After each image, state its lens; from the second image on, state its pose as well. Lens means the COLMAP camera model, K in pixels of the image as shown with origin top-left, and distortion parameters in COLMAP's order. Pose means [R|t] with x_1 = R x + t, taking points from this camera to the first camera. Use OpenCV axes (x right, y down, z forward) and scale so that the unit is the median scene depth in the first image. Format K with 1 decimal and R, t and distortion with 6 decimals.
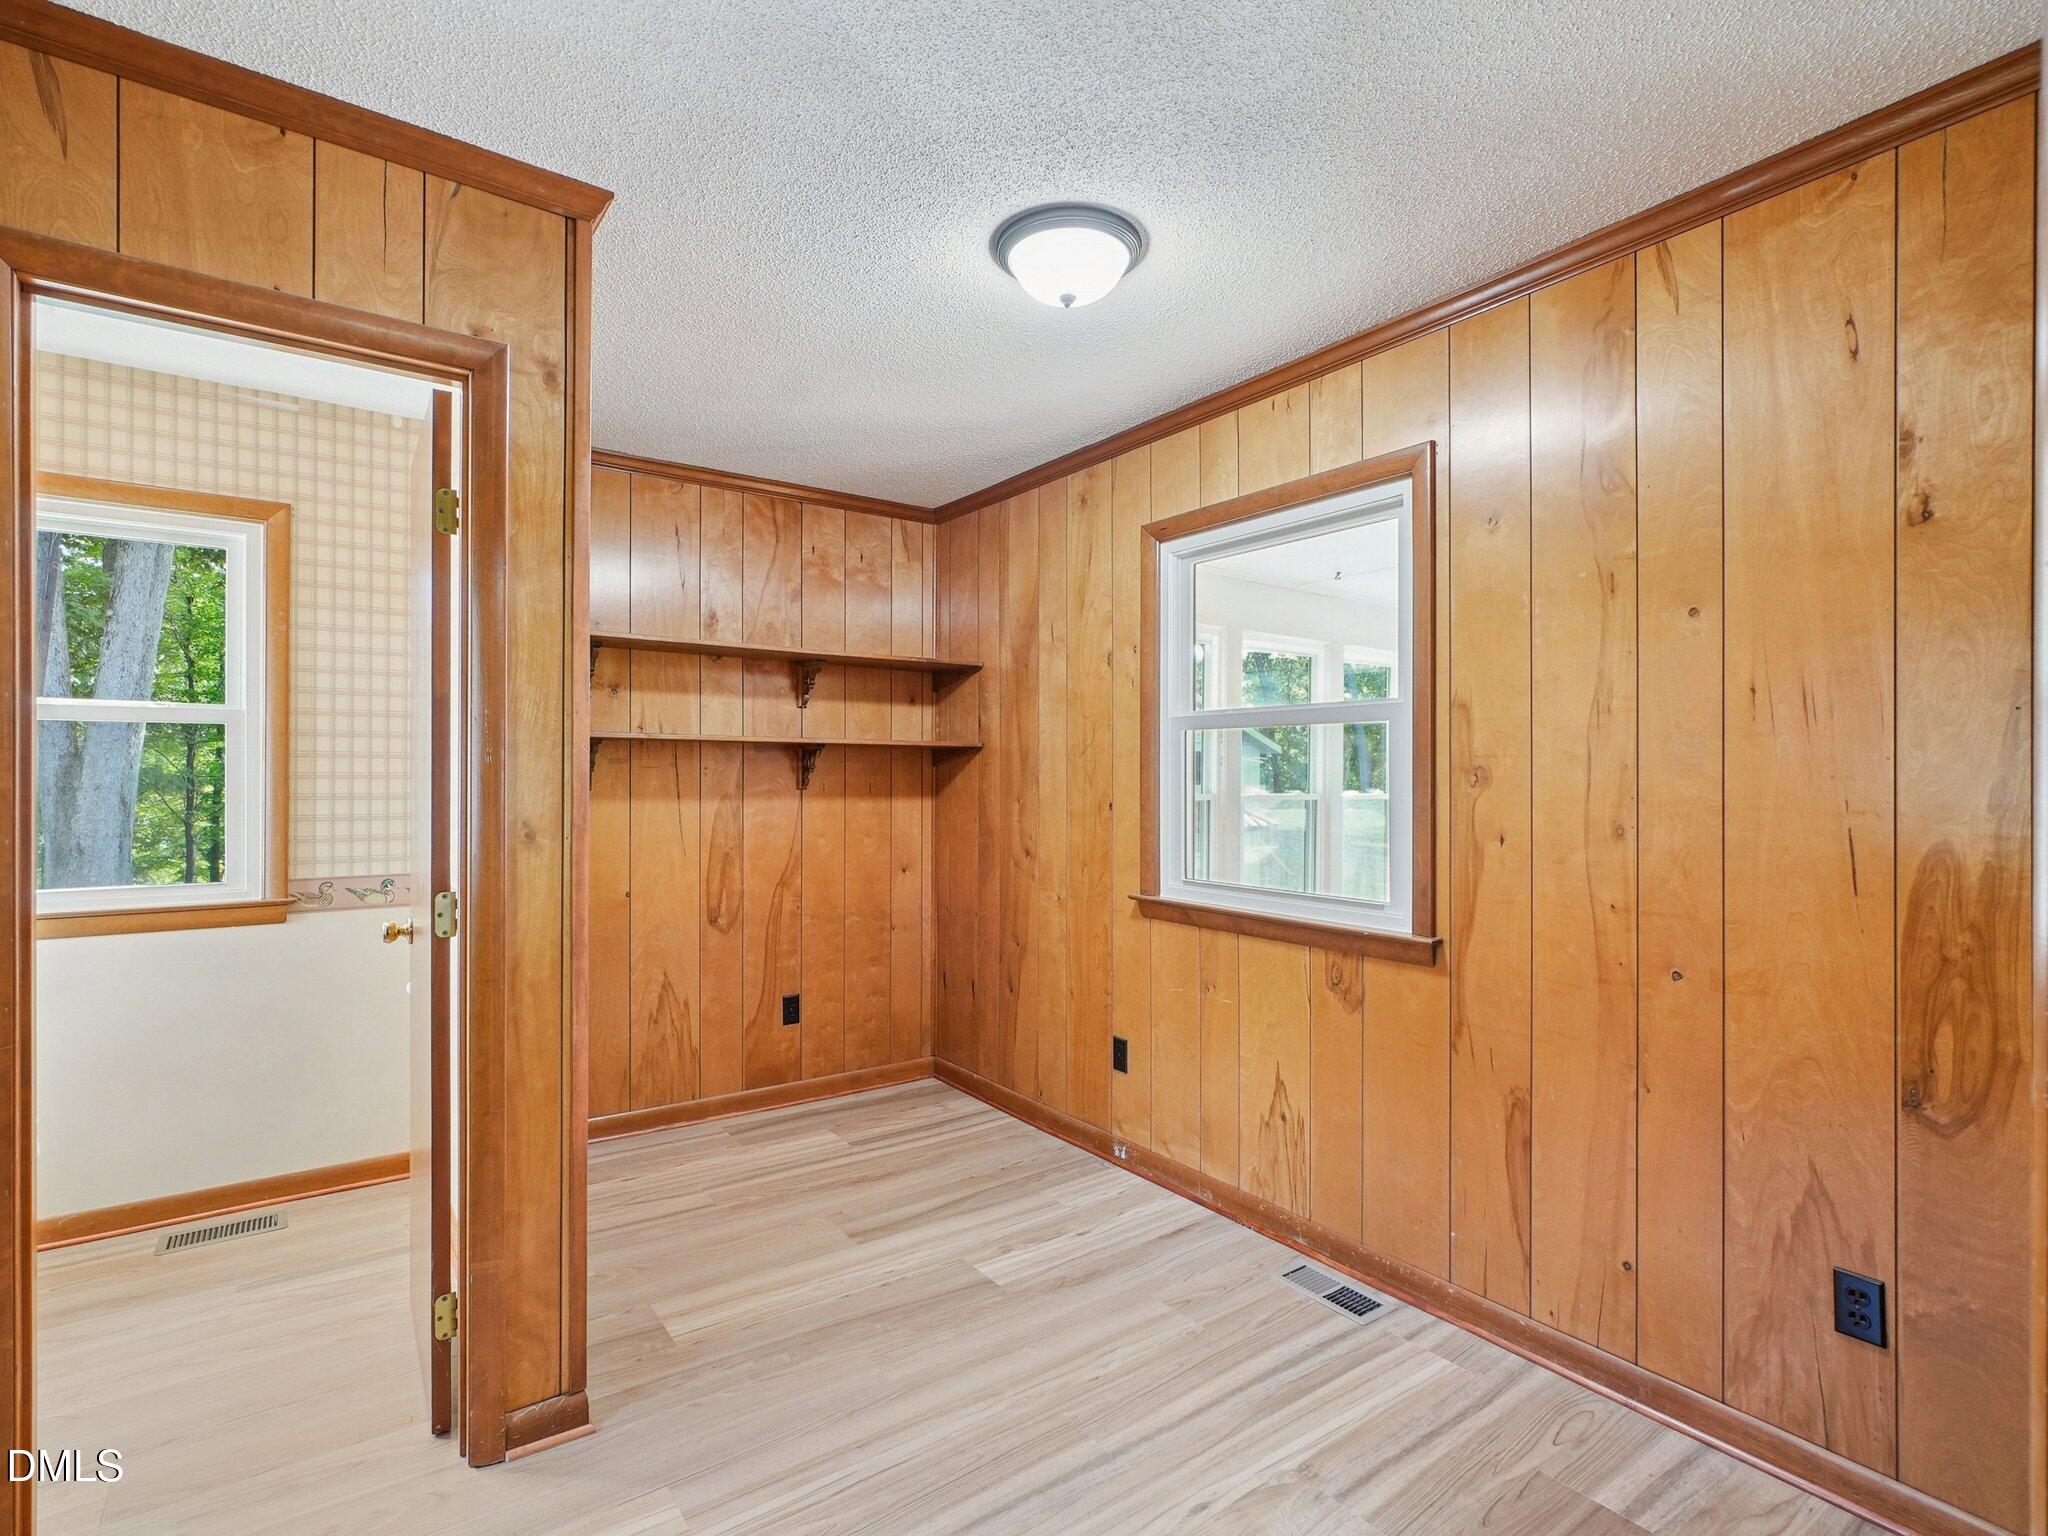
lens RADIAL K [[993.5, 0, 986.7], [0, 993.5, 764.8], [0, 0, 1]] dist [-0.014245, 0.006185]
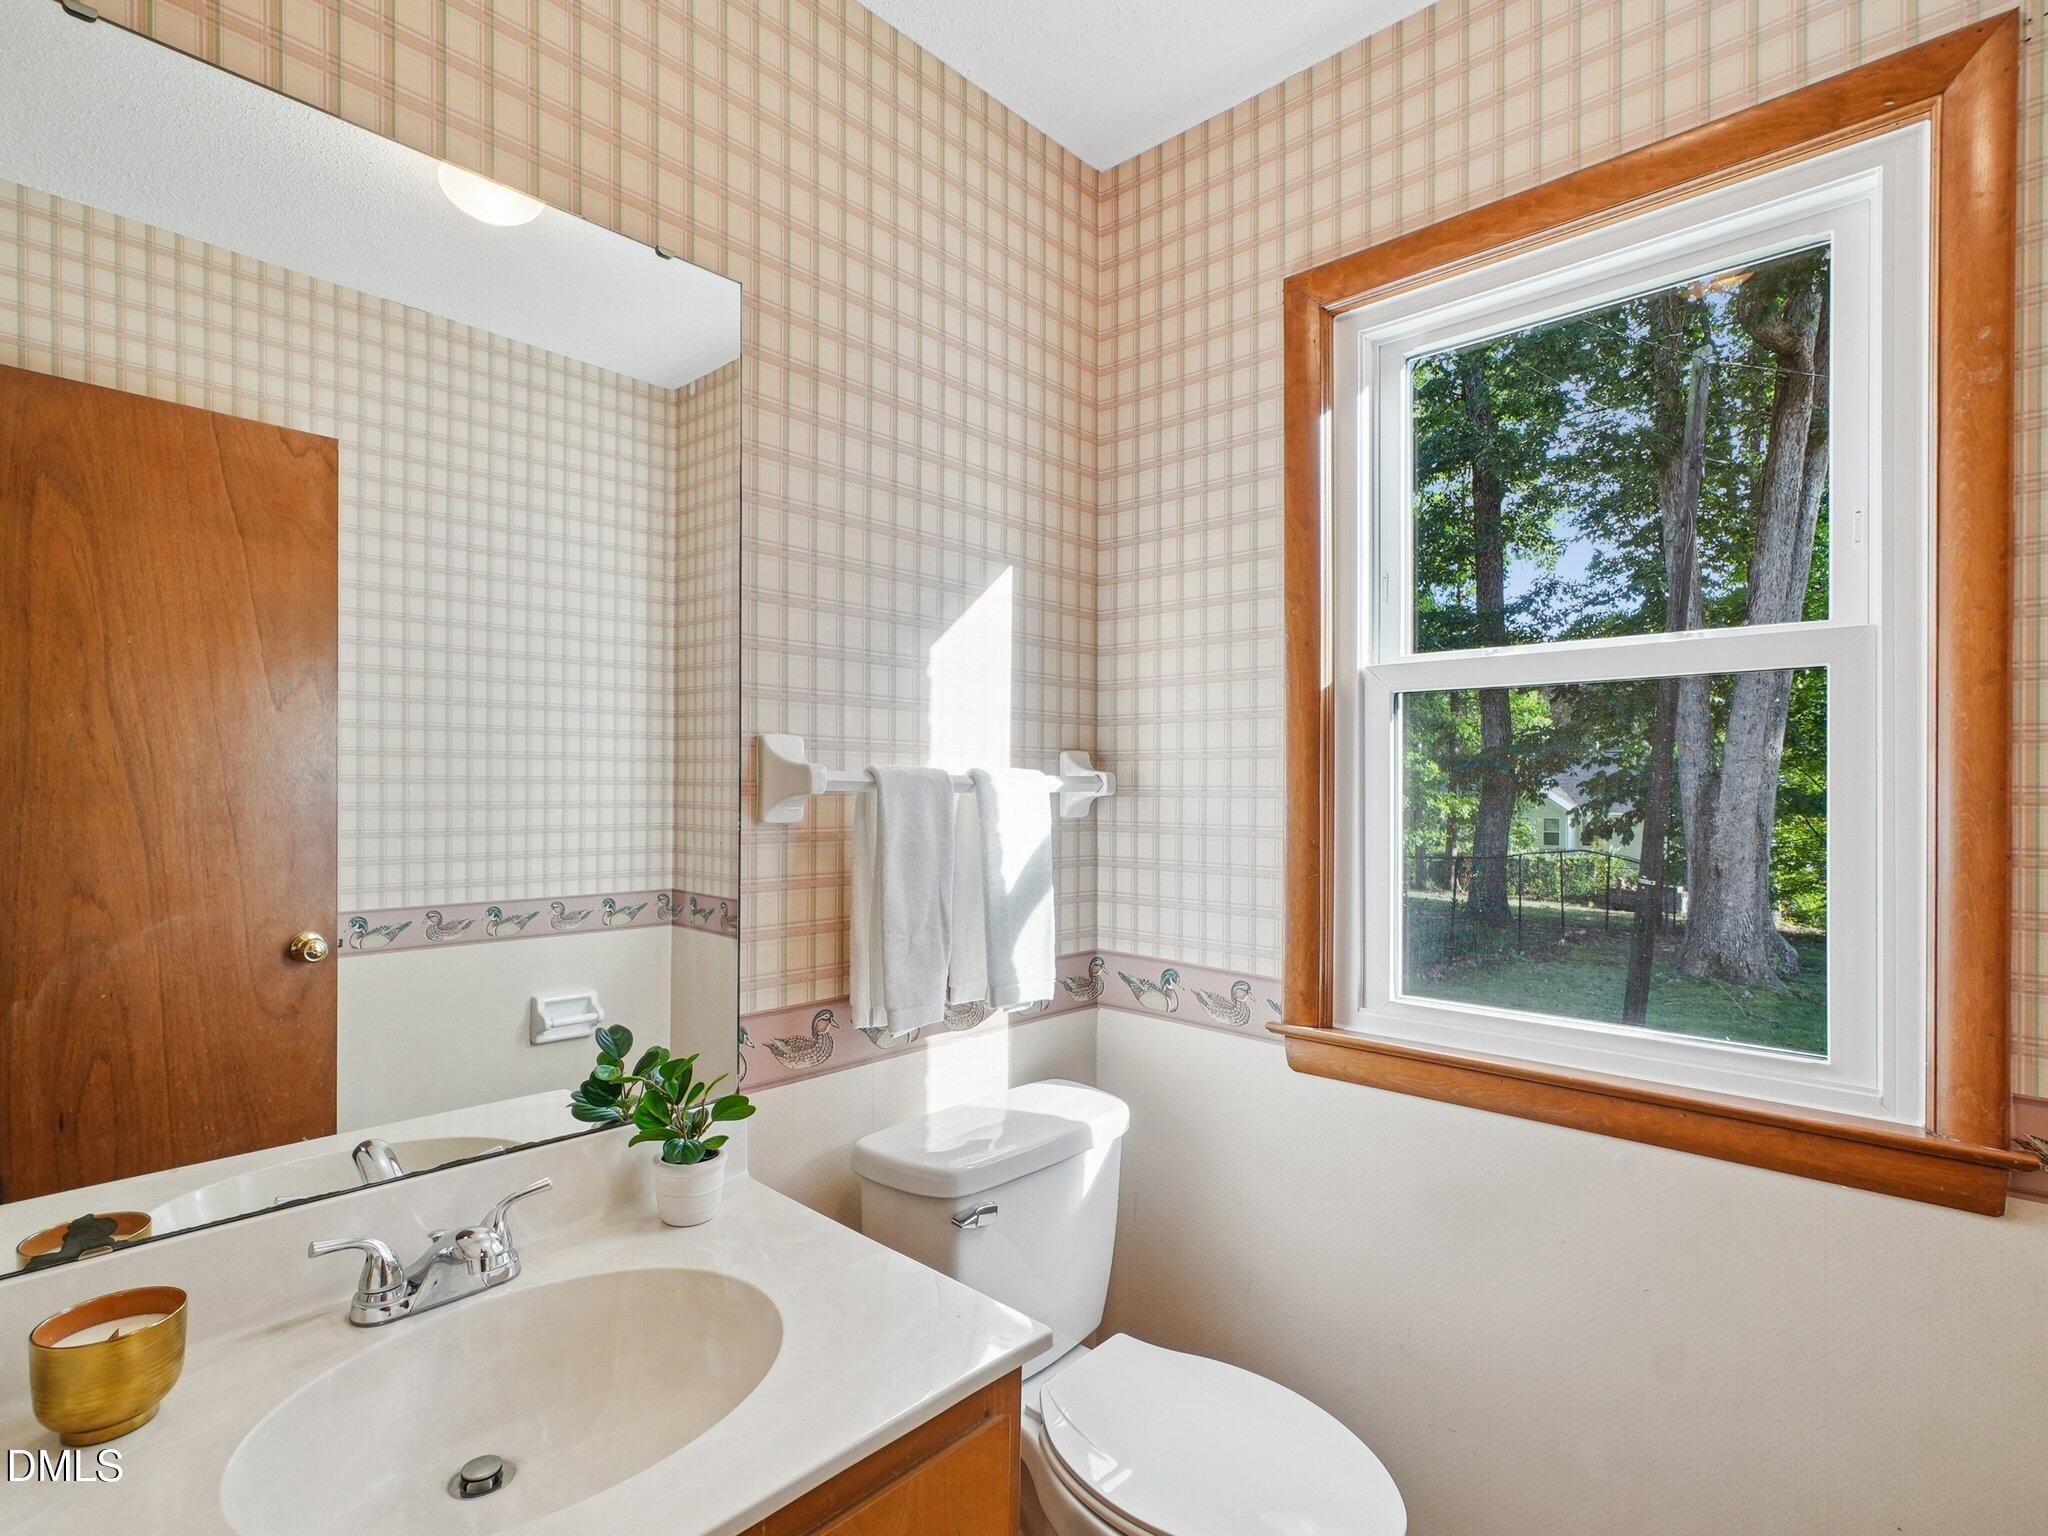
lens RADIAL K [[1000.7, 0, 1024.0], [0, 1000.7, 779.6], [0, 0, 1]] dist [-0.003804, 0.006014]
pose [[0.204220, -0.003132, -0.978920, -0.429550], [-0.003189, 0.999987, -0.003865, 0.007687], [0.978920, 0.003911, 0.204207, 0.584818]]
